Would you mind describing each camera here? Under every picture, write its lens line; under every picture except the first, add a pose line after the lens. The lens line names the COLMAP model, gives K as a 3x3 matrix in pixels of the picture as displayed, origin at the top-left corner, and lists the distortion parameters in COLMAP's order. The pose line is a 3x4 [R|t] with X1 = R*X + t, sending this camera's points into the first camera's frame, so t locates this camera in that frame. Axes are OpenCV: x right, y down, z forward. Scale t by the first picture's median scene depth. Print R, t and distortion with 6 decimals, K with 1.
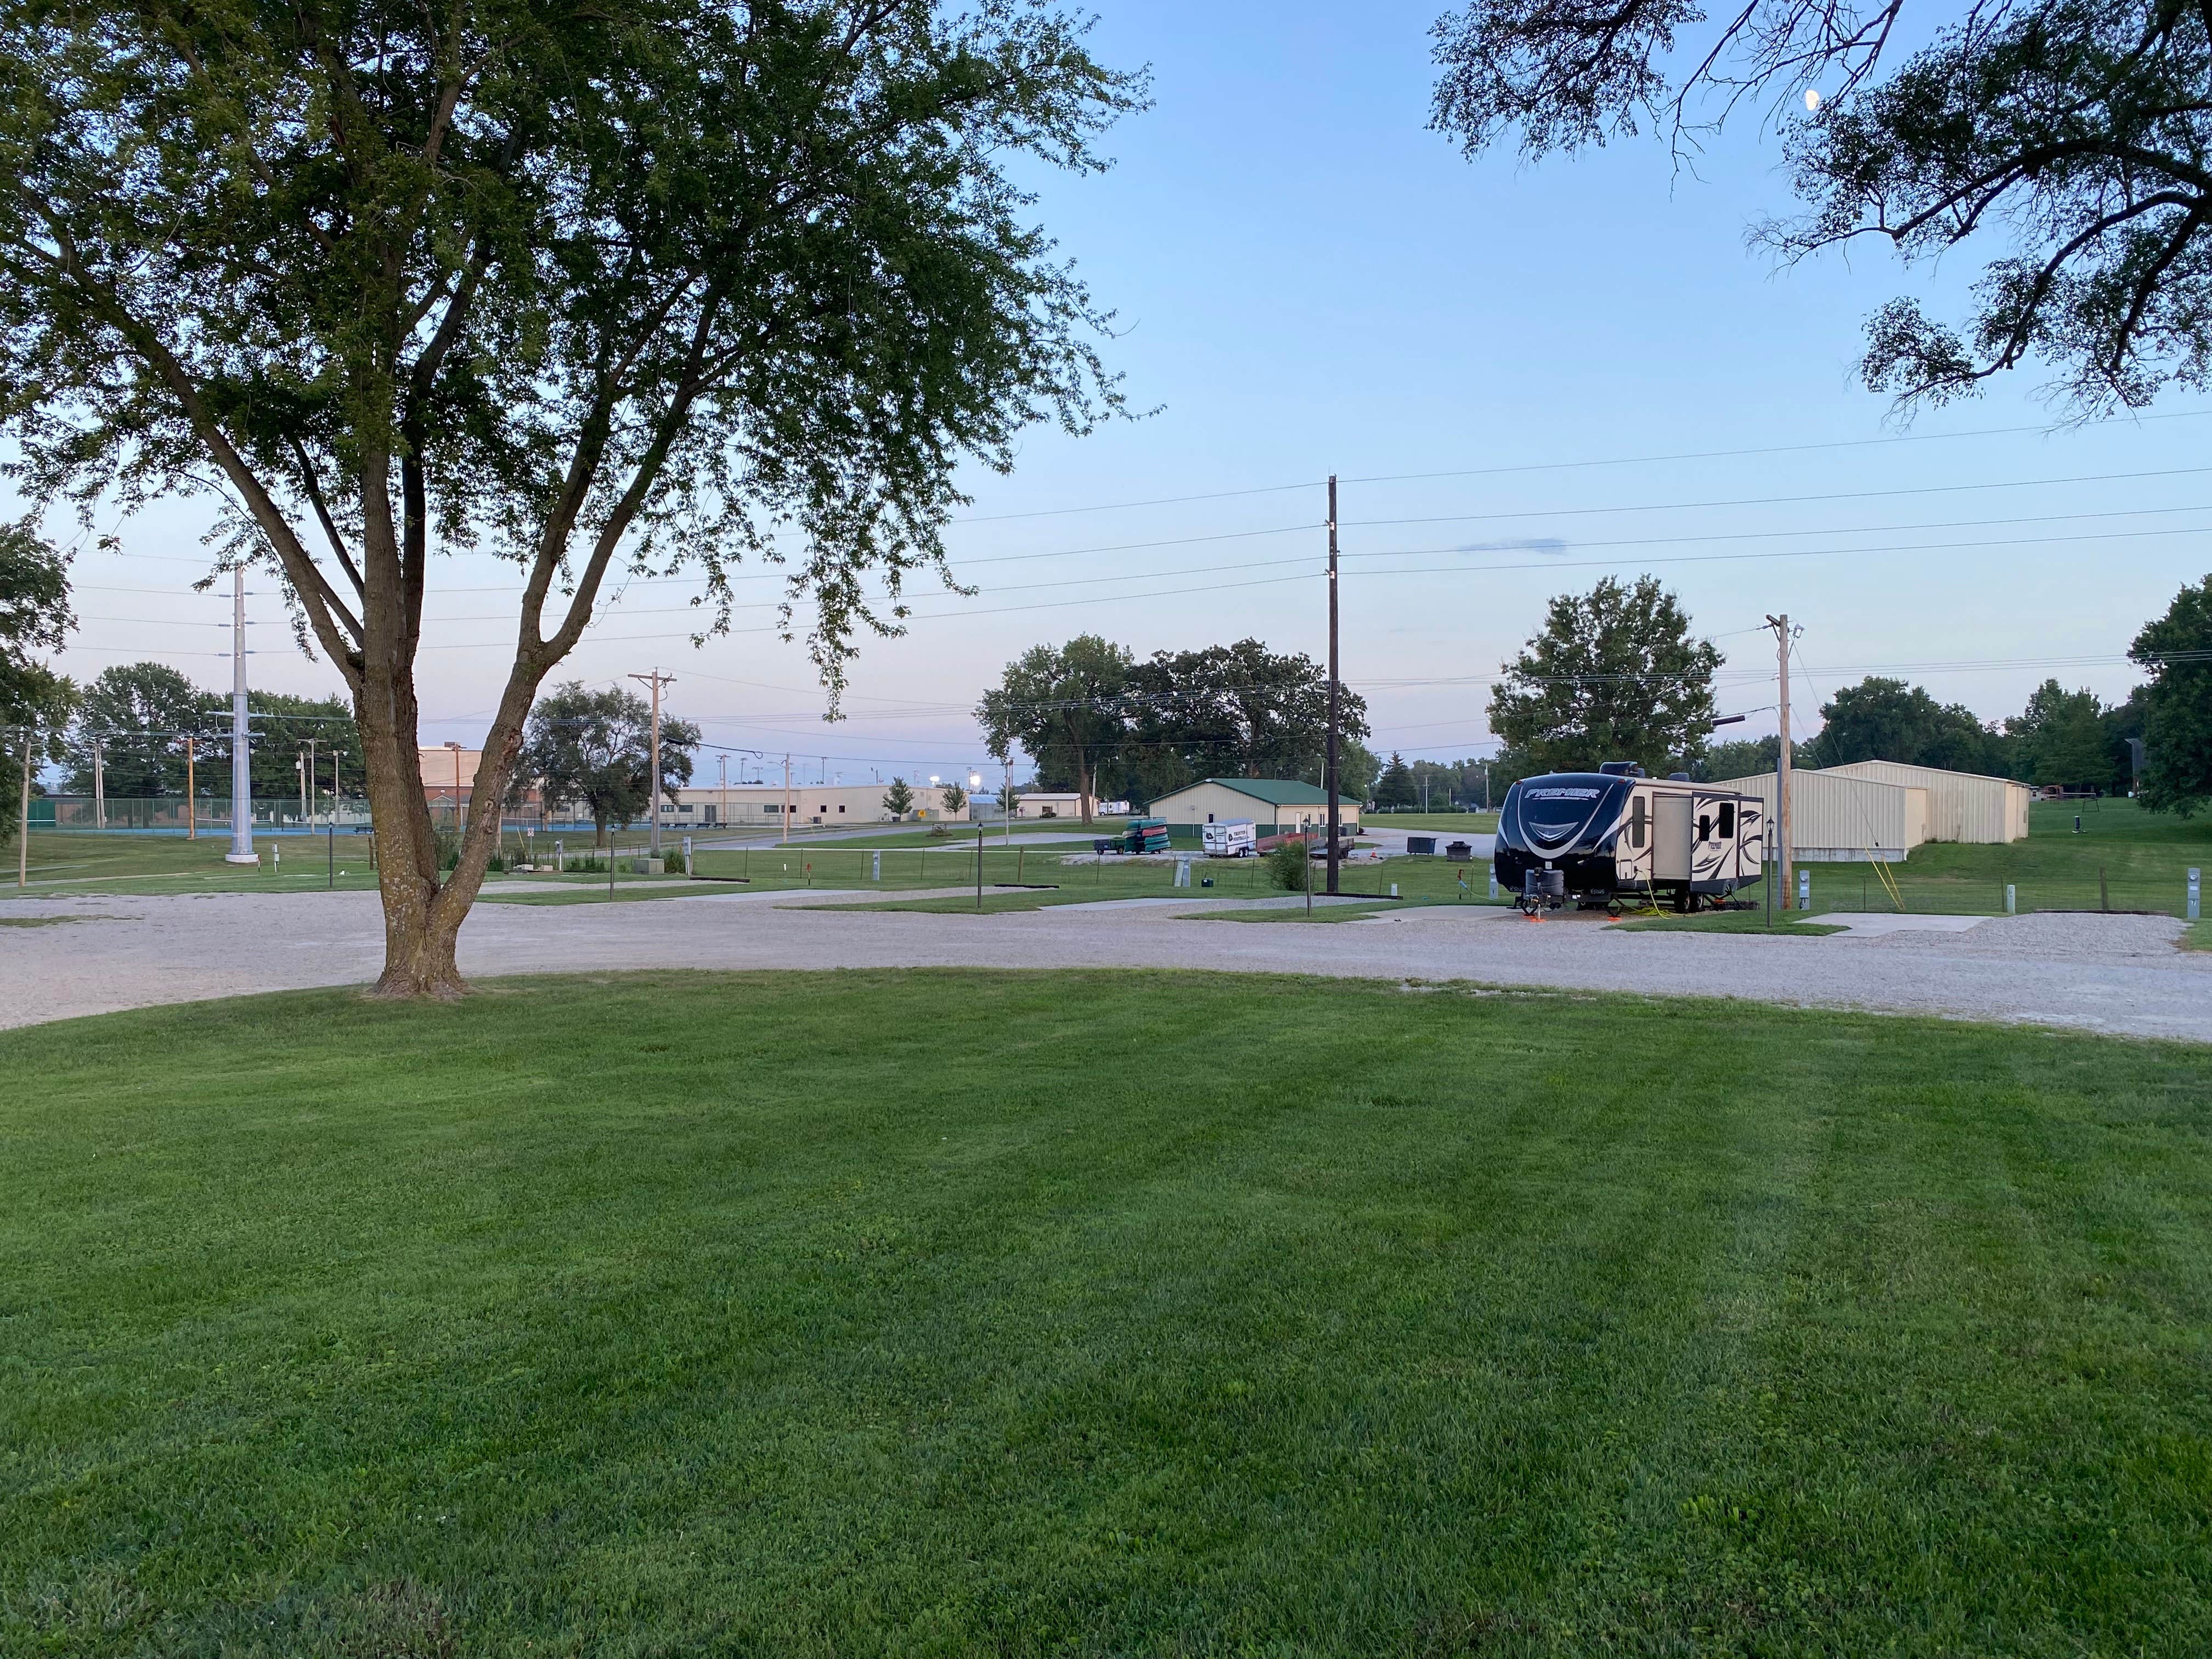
lens RADIAL K [[1617.4, 0, 1103.6], [0, 1617.4, 827.9], [0, 0, 1]] dist [-0.000243, -0.016376]
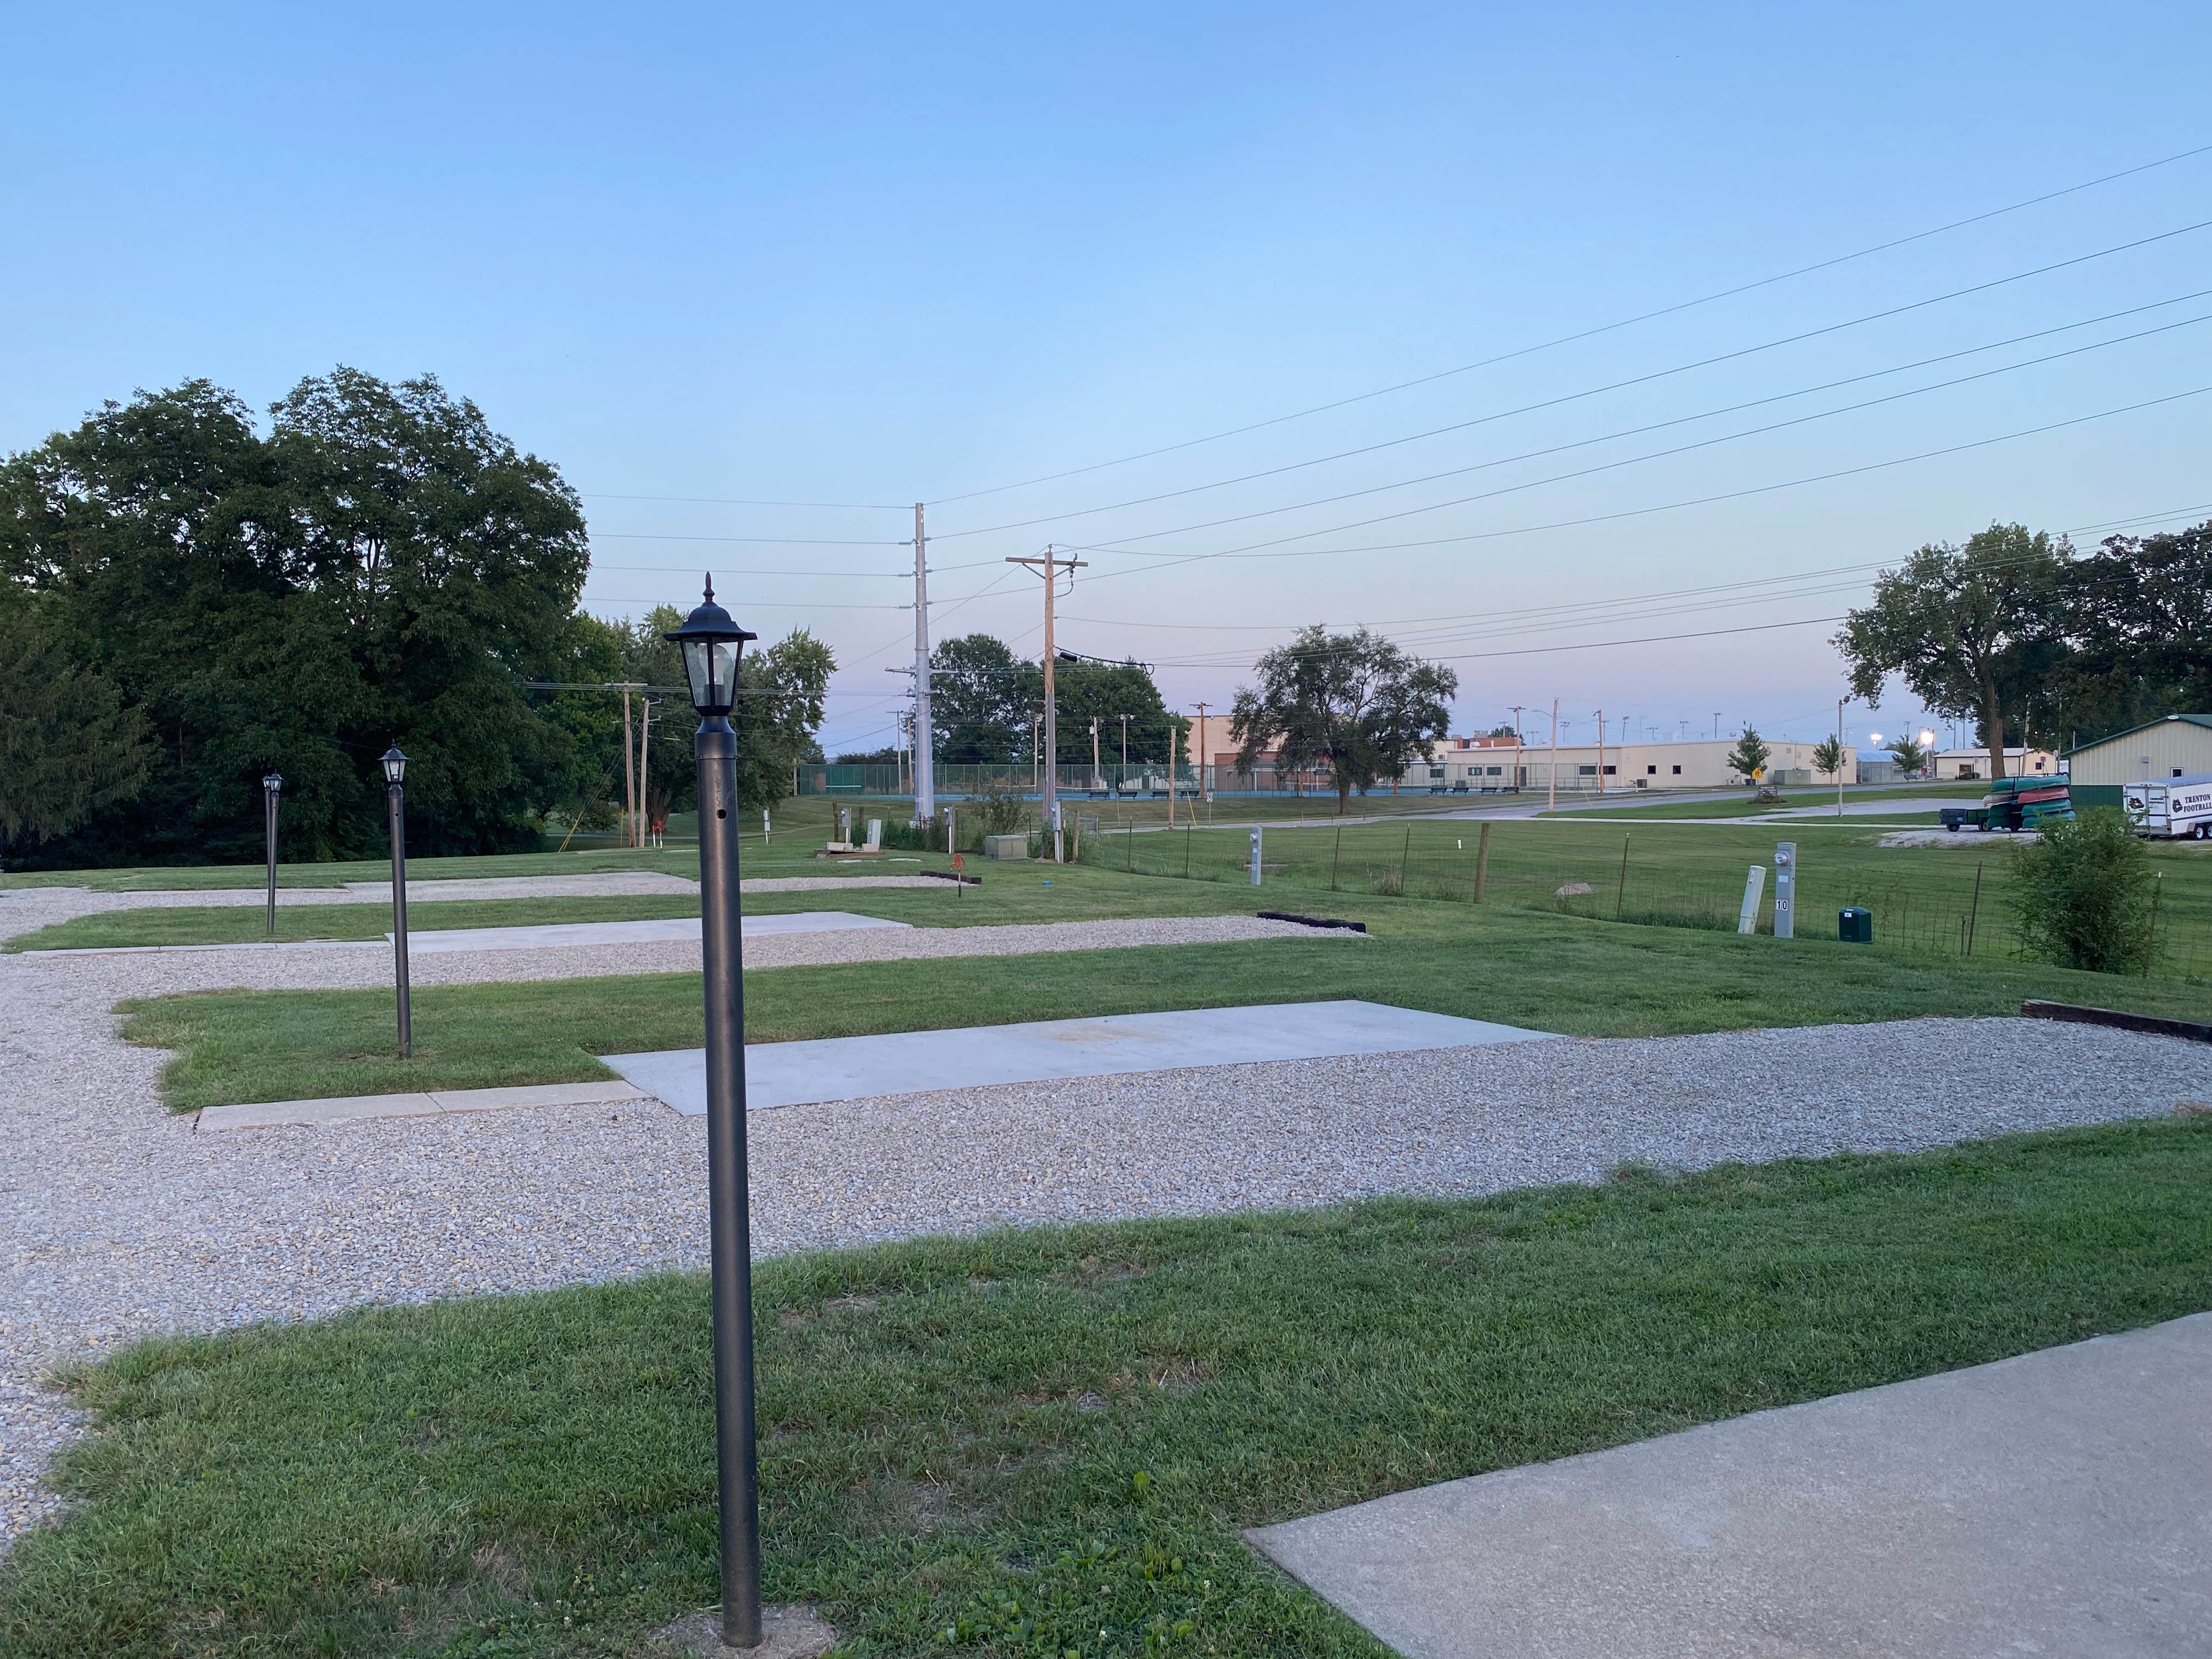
lens RADIAL K [[1617.4, 0, 1111.7], [0, 1617.4, 833.3], [0, 0, 1]] dist [-0.000243, -0.016376]
pose [[0.848800, 0.010762, -0.528605, 0.035545], [0.002098, 0.999716, 0.023723, 0.000724], [0.528710, -0.021245, 0.848537, 0.176497]]
